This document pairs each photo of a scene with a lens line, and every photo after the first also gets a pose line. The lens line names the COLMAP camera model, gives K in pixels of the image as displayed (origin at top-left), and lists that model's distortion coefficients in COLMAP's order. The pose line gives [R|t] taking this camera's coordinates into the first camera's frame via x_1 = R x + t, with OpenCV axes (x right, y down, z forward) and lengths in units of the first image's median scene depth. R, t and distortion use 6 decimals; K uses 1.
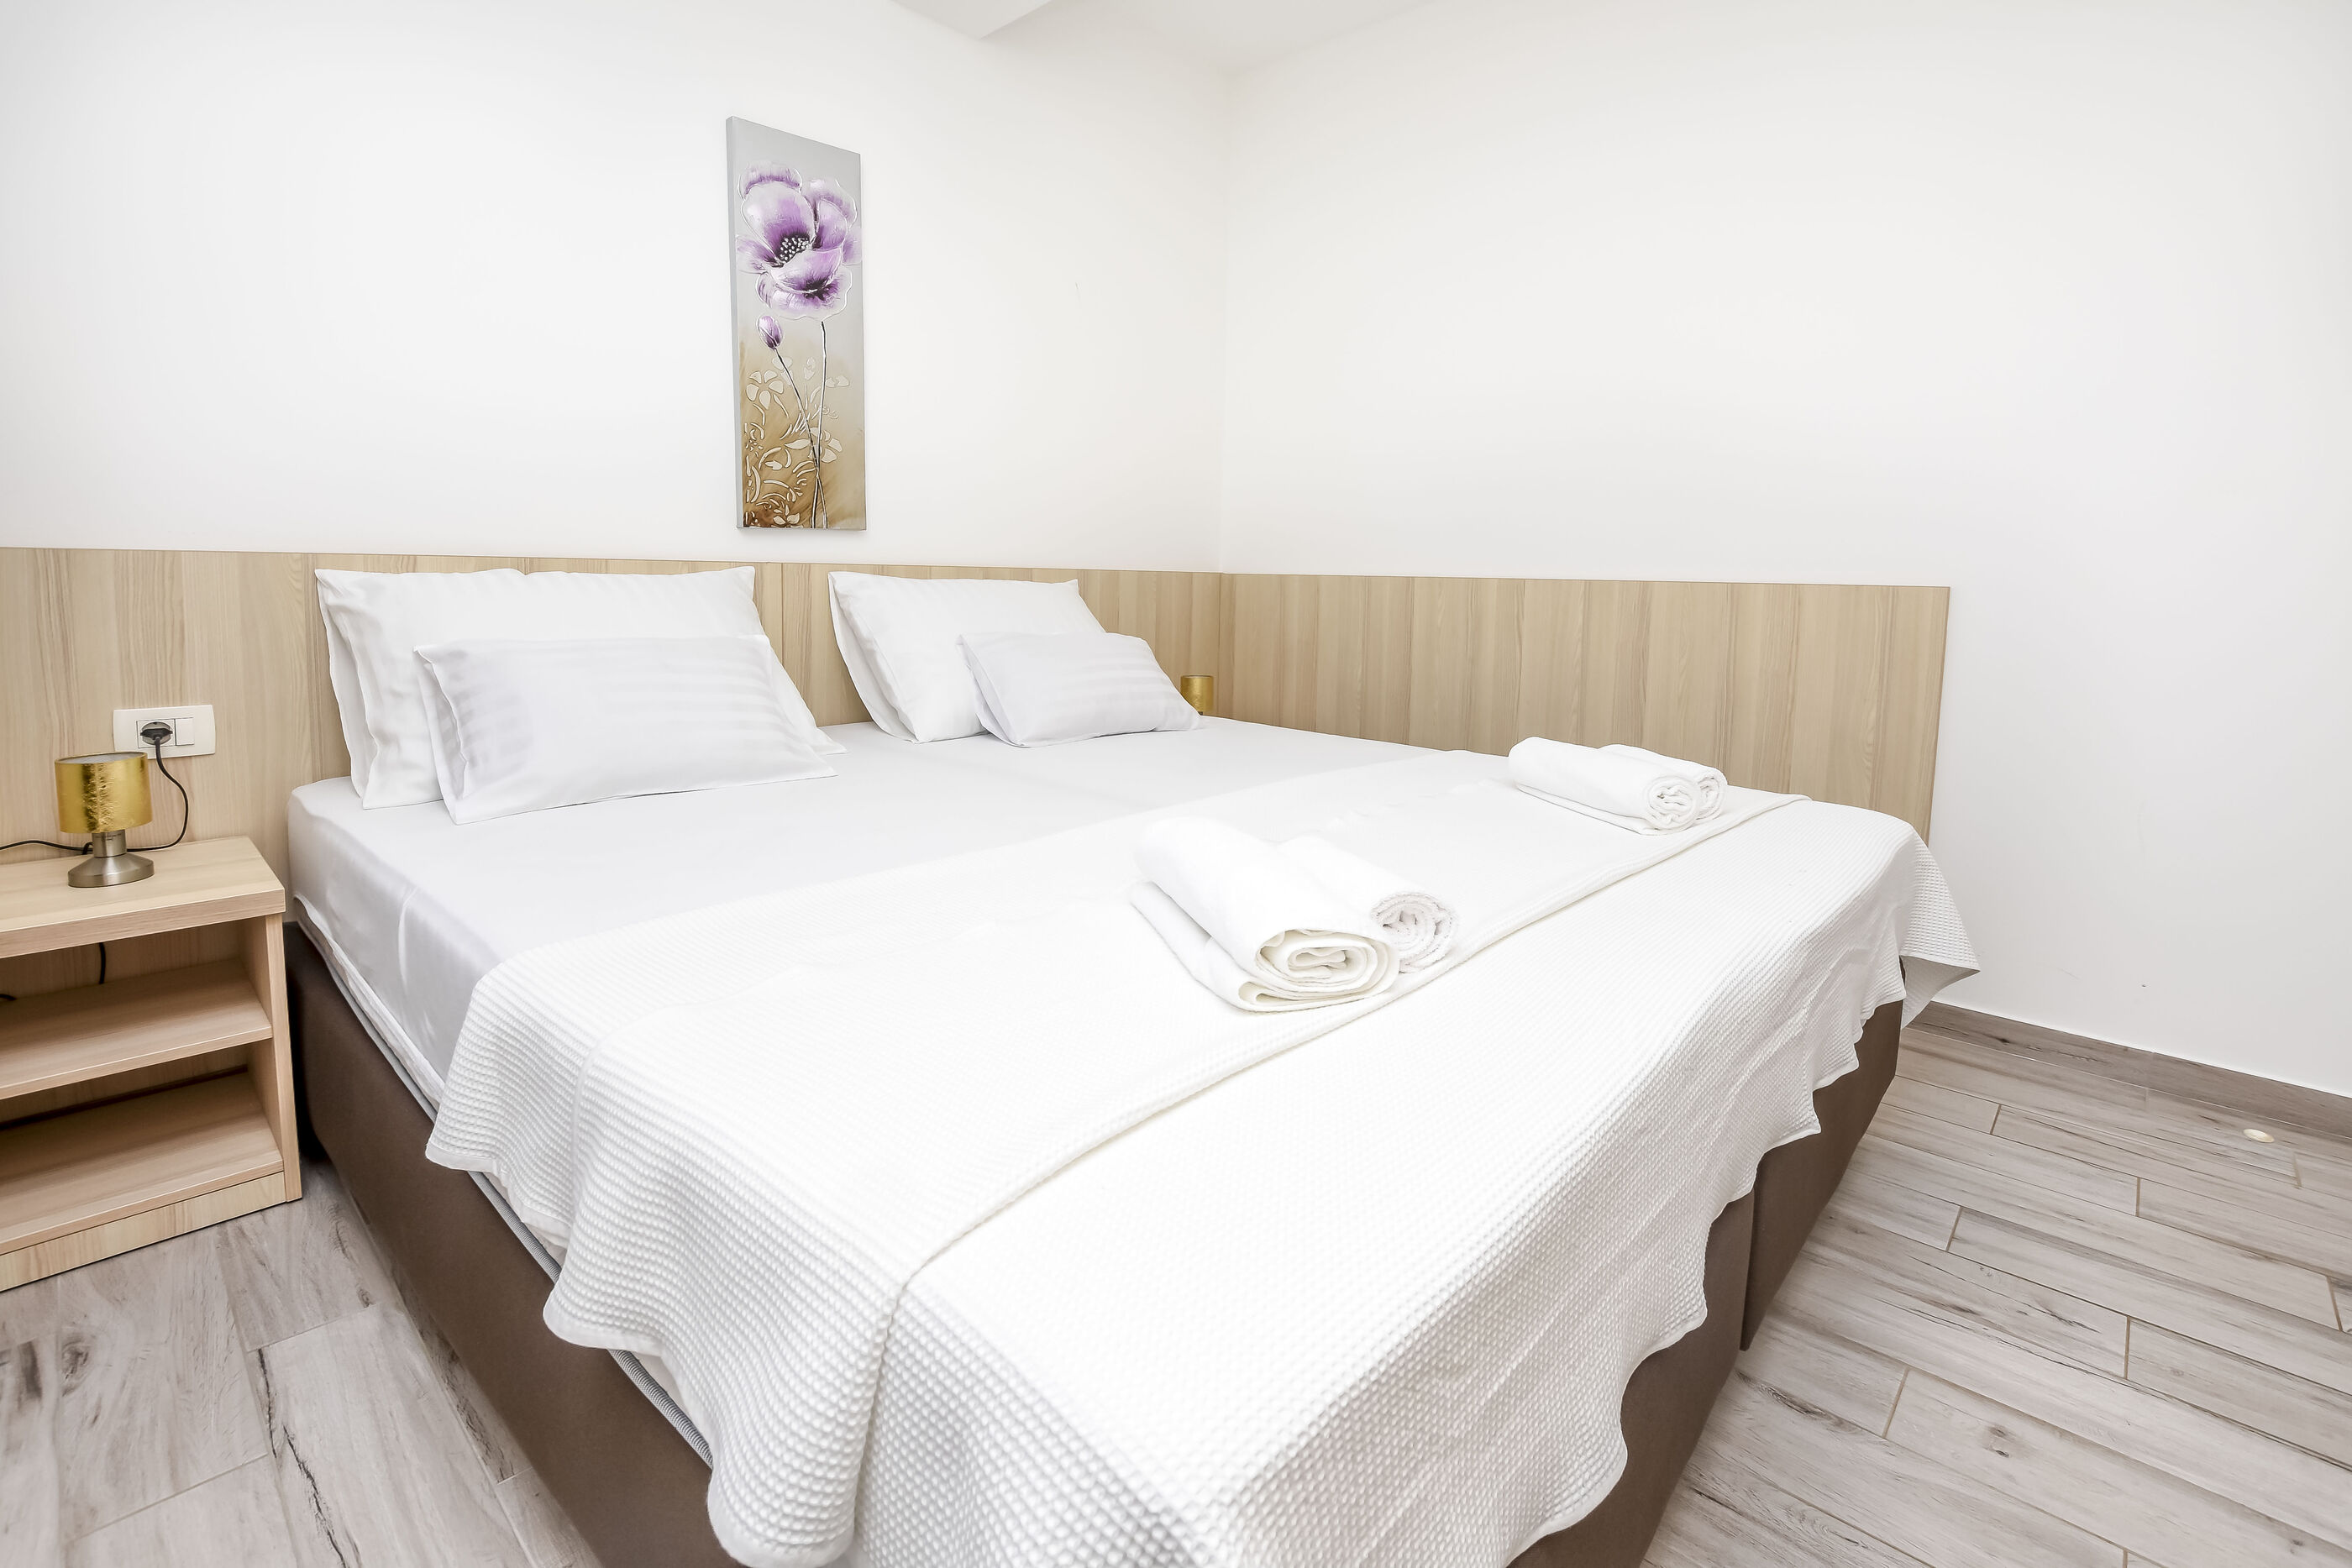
lens RADIAL K [[1100.5, 0, 1192.8], [0, 1100.5, 794.4], [0, 0, 1]] dist [-0.028775, 0.000983]
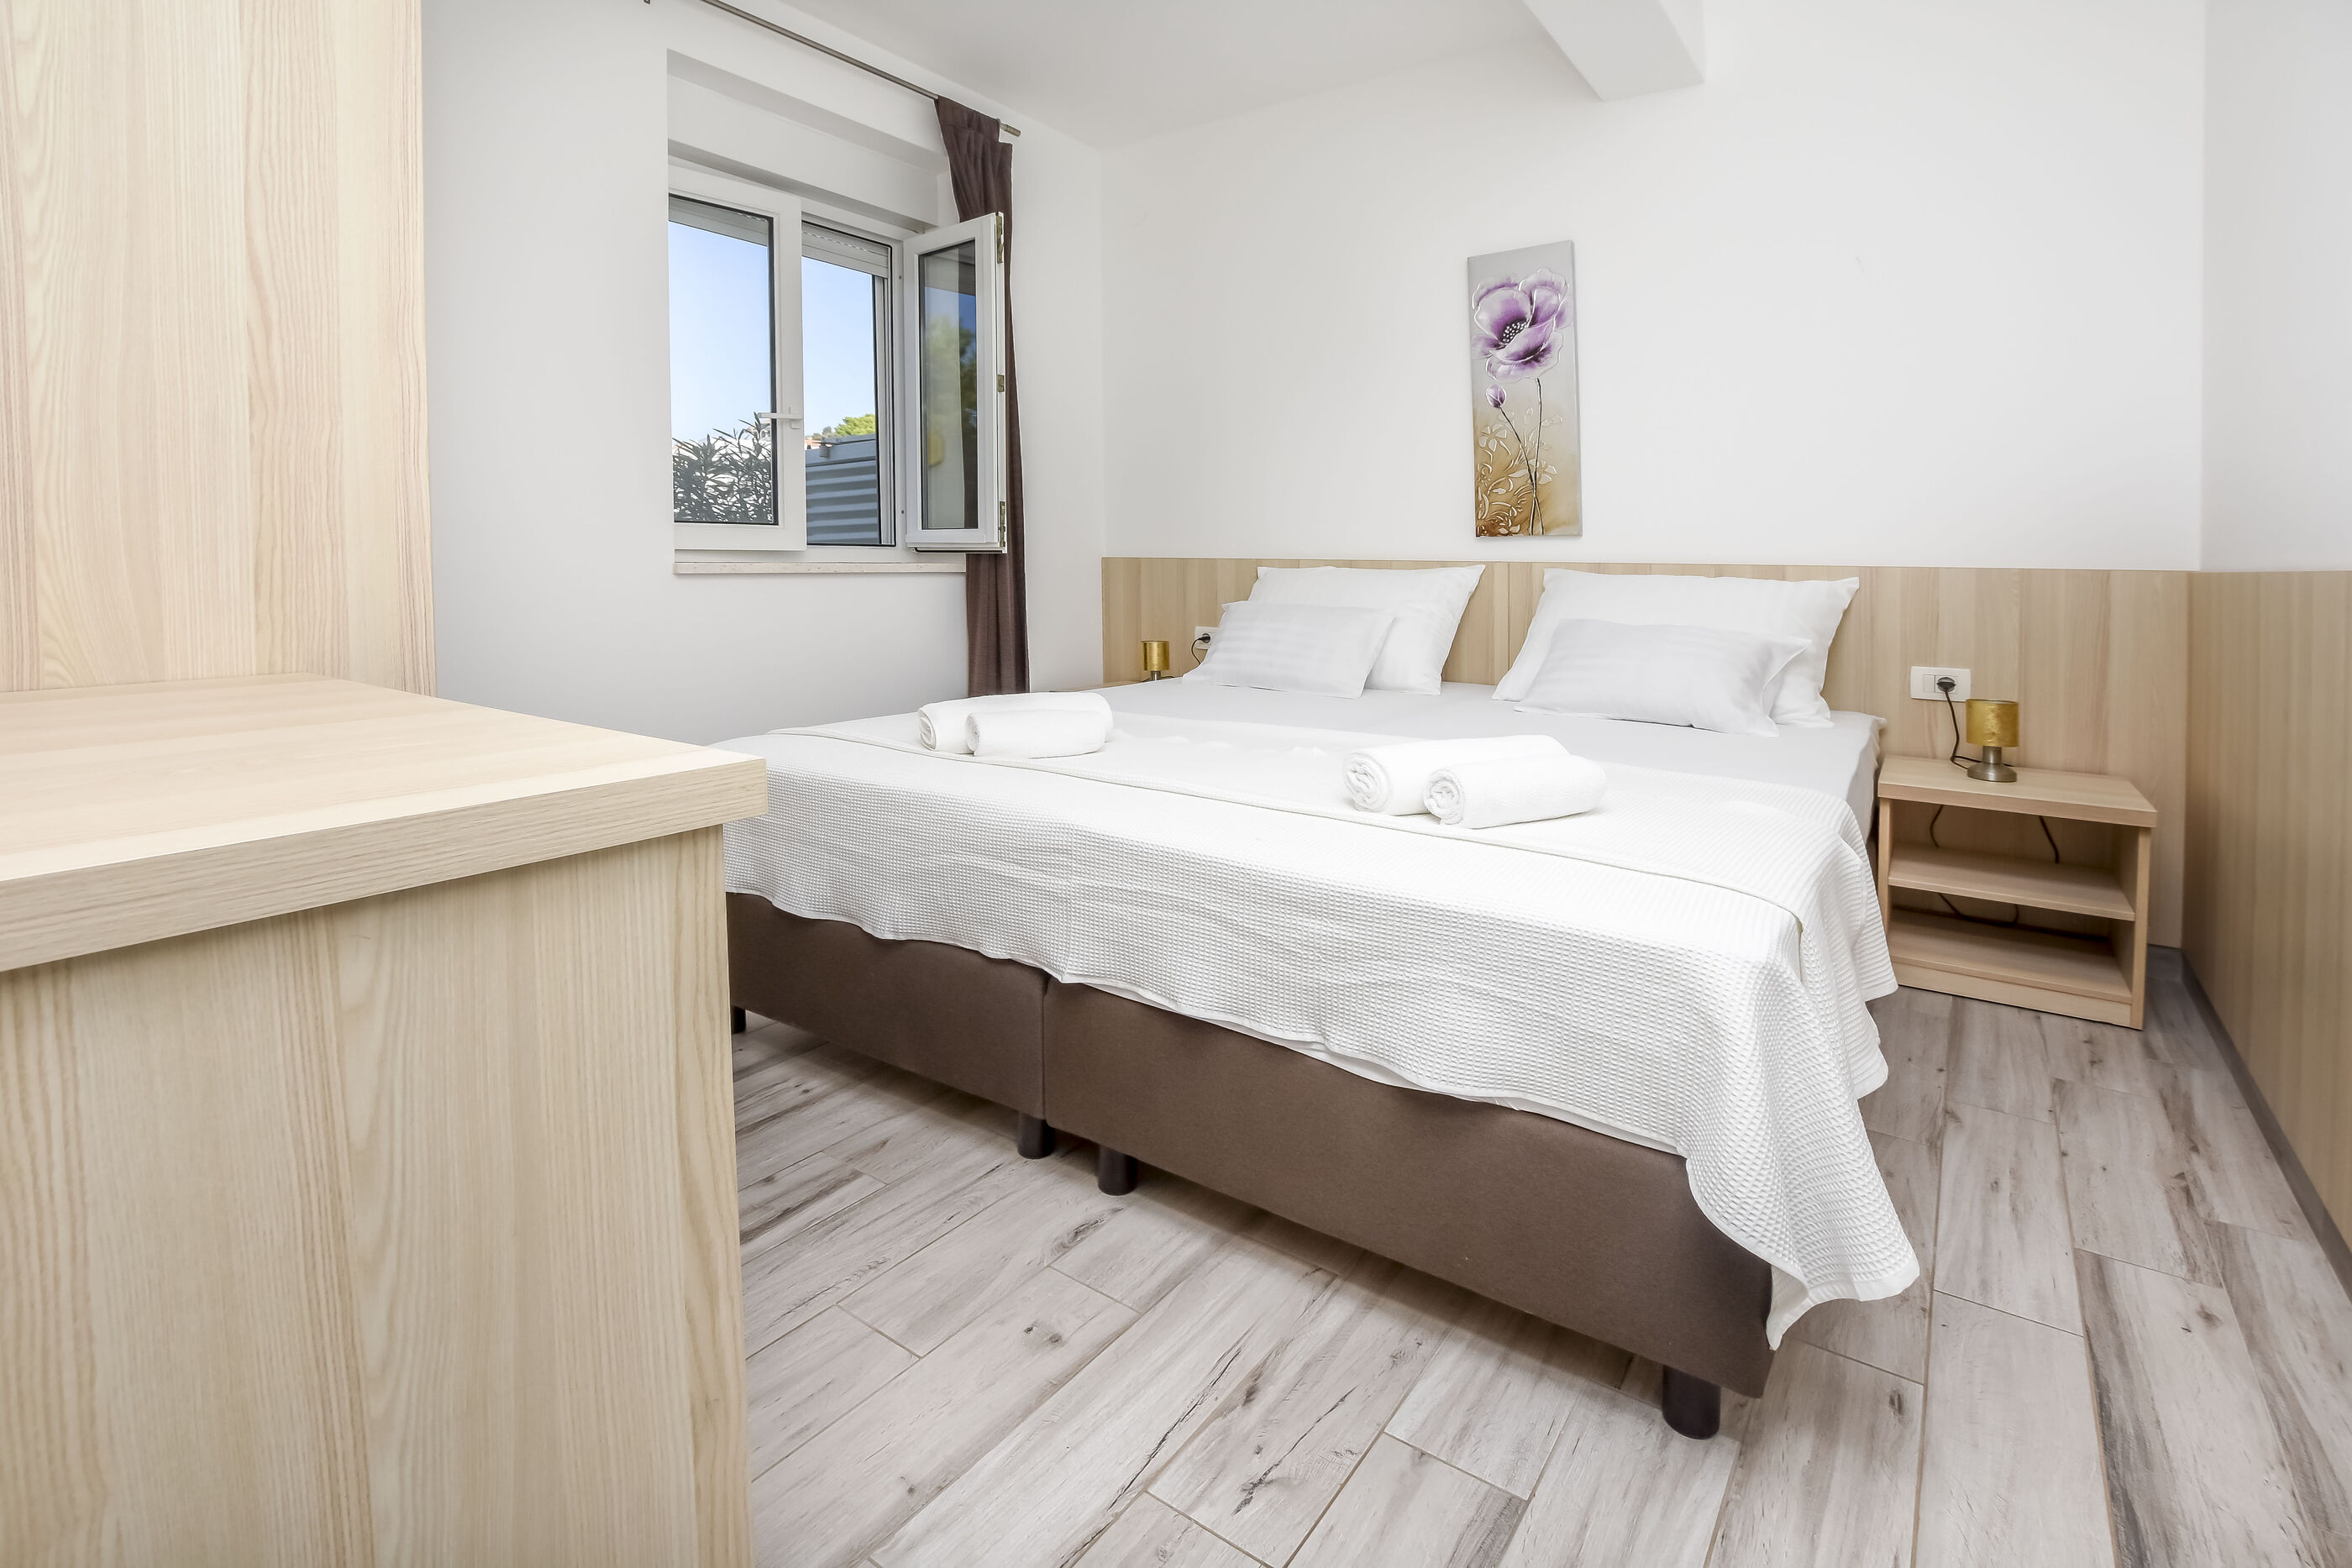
lens RADIAL K [[1100.5, 0, 1196.4], [0, 1100.5, 775.2], [0, 0, 1]] dist [-0.028775, 0.000983]
pose [[0.118272, 0.169629, -0.978385, 1.003047], [-0.202739, 0.968671, 0.143437, -0.078048], [0.972064, 0.181392, 0.148957, 0.503364]]
